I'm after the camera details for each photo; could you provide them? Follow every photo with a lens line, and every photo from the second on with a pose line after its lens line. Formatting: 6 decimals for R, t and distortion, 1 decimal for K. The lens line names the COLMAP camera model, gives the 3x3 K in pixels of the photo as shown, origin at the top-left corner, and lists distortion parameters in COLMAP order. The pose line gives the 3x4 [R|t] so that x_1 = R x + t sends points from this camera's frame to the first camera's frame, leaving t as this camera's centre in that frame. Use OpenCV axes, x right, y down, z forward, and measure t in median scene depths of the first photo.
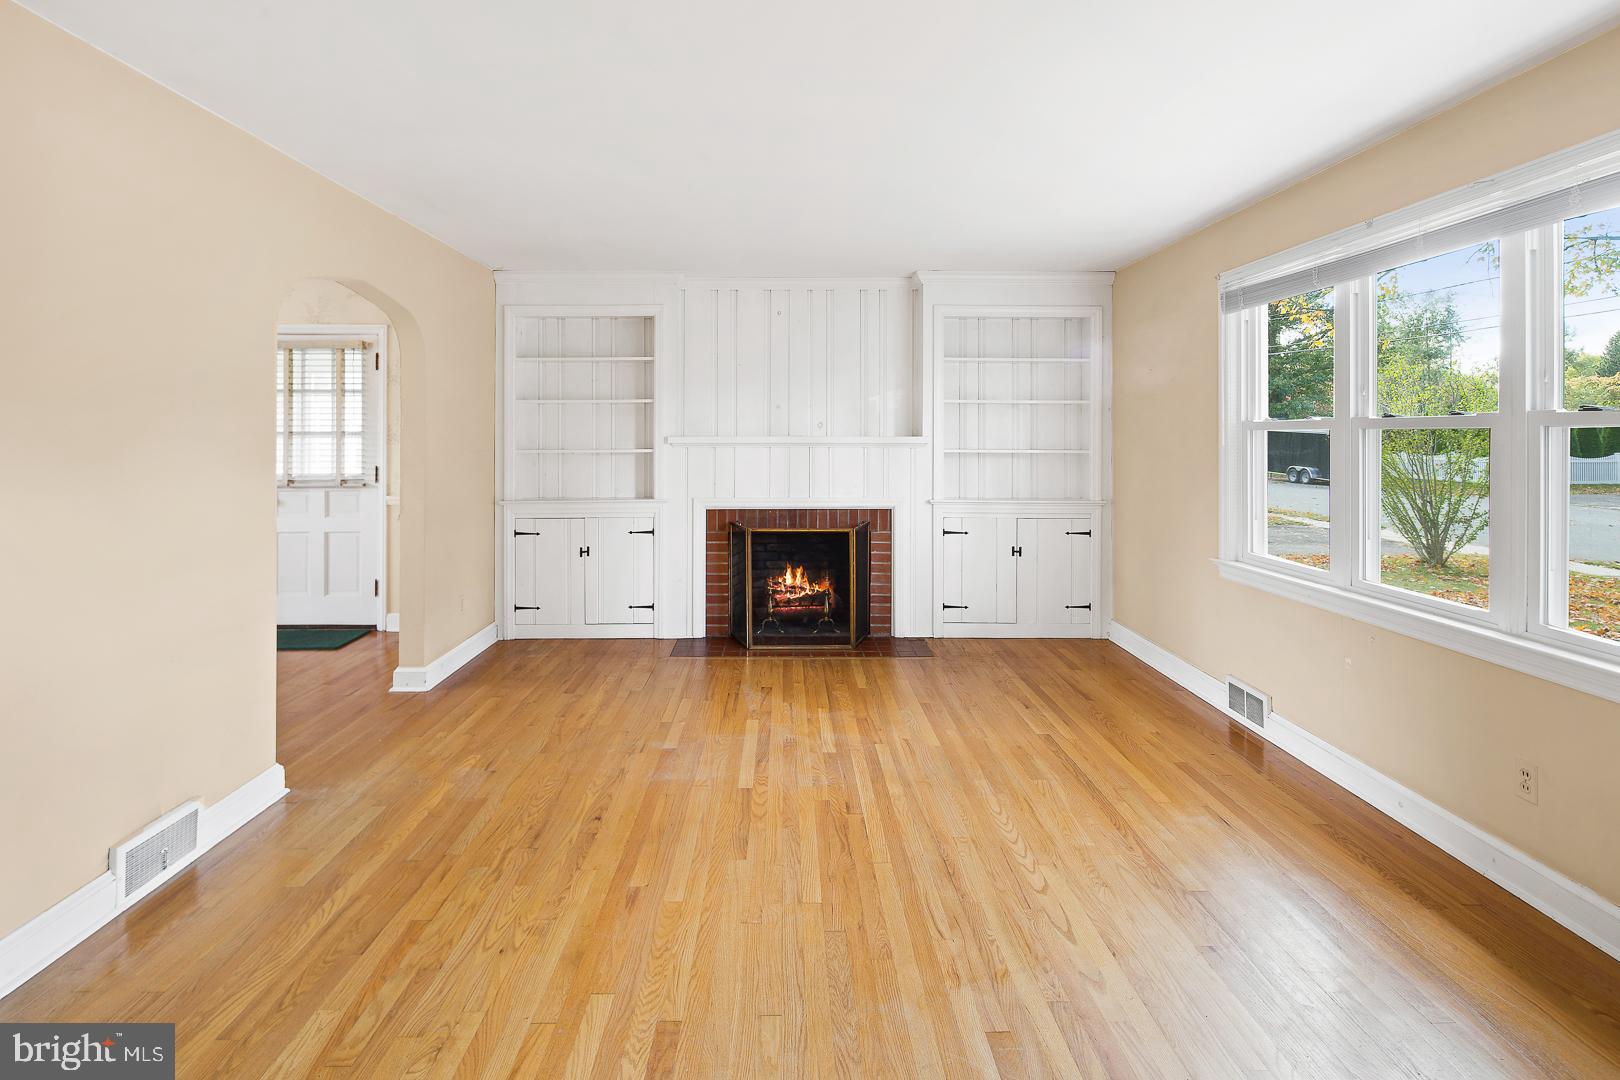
lens RADIAL K [[796.6, 0, 793.9], [0, 796.6, 420.6], [0, 0, 1]] dist [-0.003168, -0.000794]
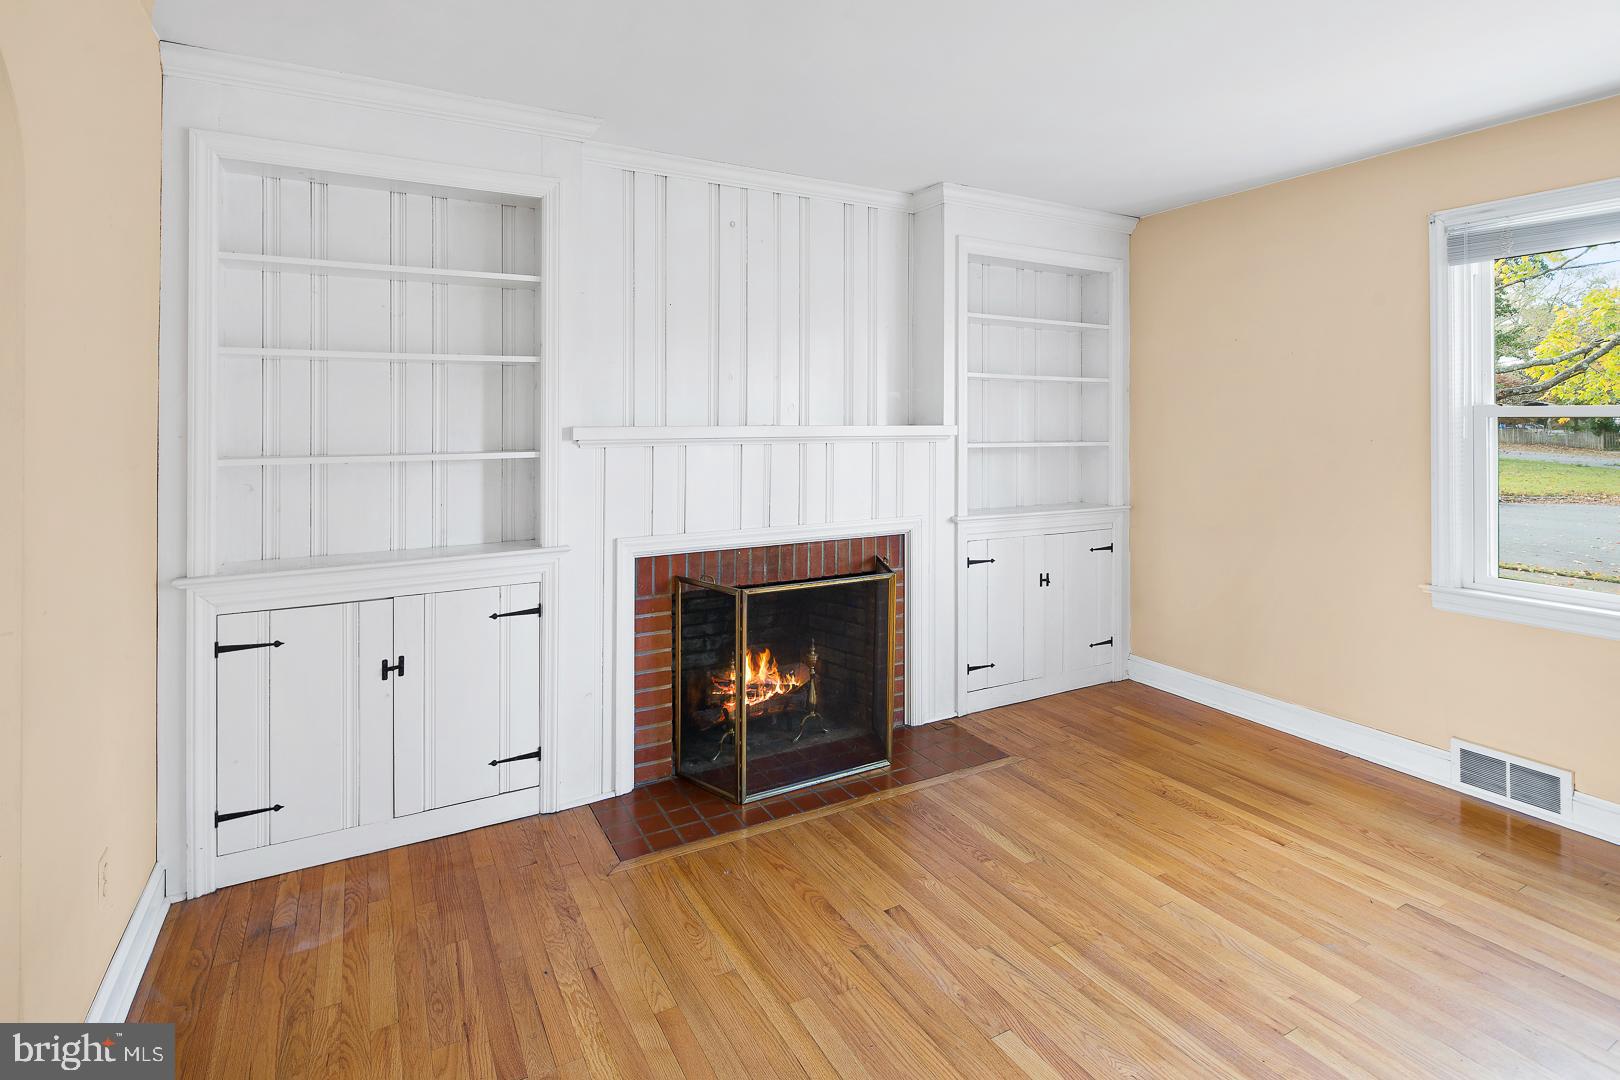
lens RADIAL K [[786.4, 0, 791.6], [0, 786.4, 408.4], [0, 0, 1]] dist [0.003183, -0.004750]
pose [[0.884025, 0.005115, 0.467412, -0.271010], [-0.006762, 0.999975, 0.001847, 0.005018], [-0.467391, -0.004794, 0.884038, 0.463230]]
